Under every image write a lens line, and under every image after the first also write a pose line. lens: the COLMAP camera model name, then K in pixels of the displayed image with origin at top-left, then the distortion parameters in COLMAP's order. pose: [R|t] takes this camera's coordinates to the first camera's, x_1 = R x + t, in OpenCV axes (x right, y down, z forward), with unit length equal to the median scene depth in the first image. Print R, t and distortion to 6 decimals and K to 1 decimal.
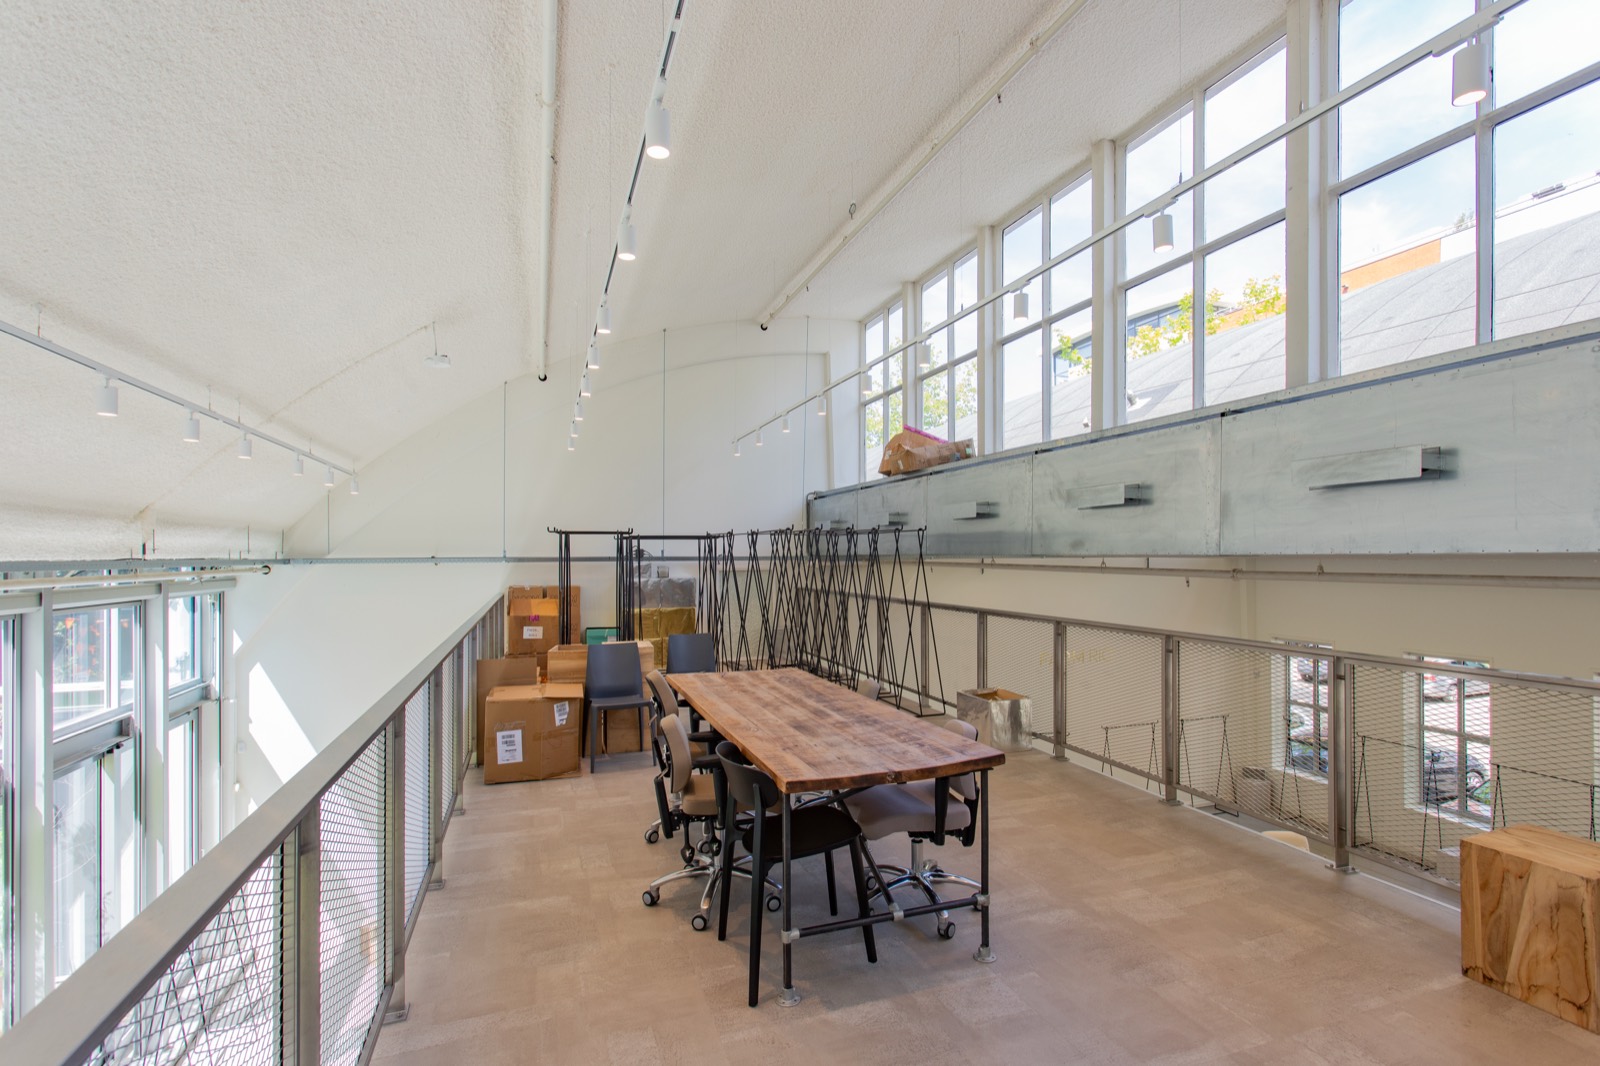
lens RADIAL K [[786.1, 0, 798.3], [0, 786.1, 558.3], [0, 0, 1]] dist [-0.015509, 0.013932]
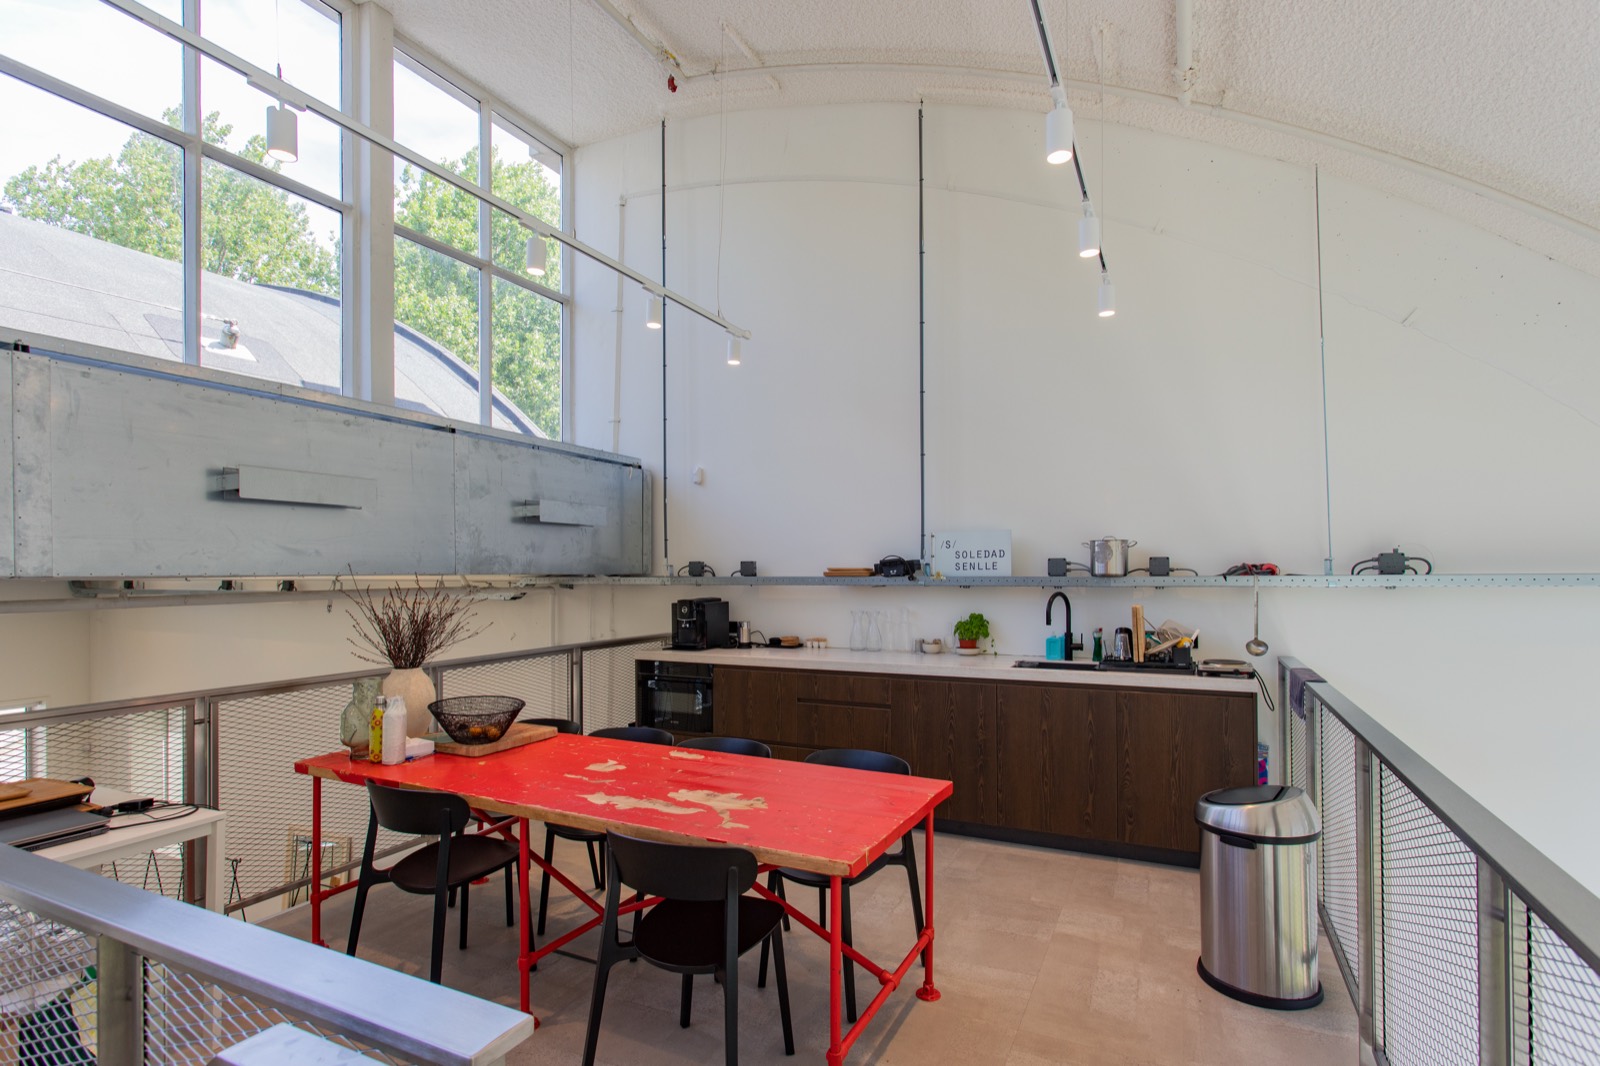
lens RADIAL K [[786.1, 0, 798.3], [0, 786.1, 558.3], [0, 0, 1]] dist [-0.015509, 0.013932]
pose [[-0.699802, 0.013825, 0.714203, -0.402688], [0.008665, 0.999903, -0.010865, -0.011485], [-0.714284, -0.001415, -0.699854, 1.249246]]
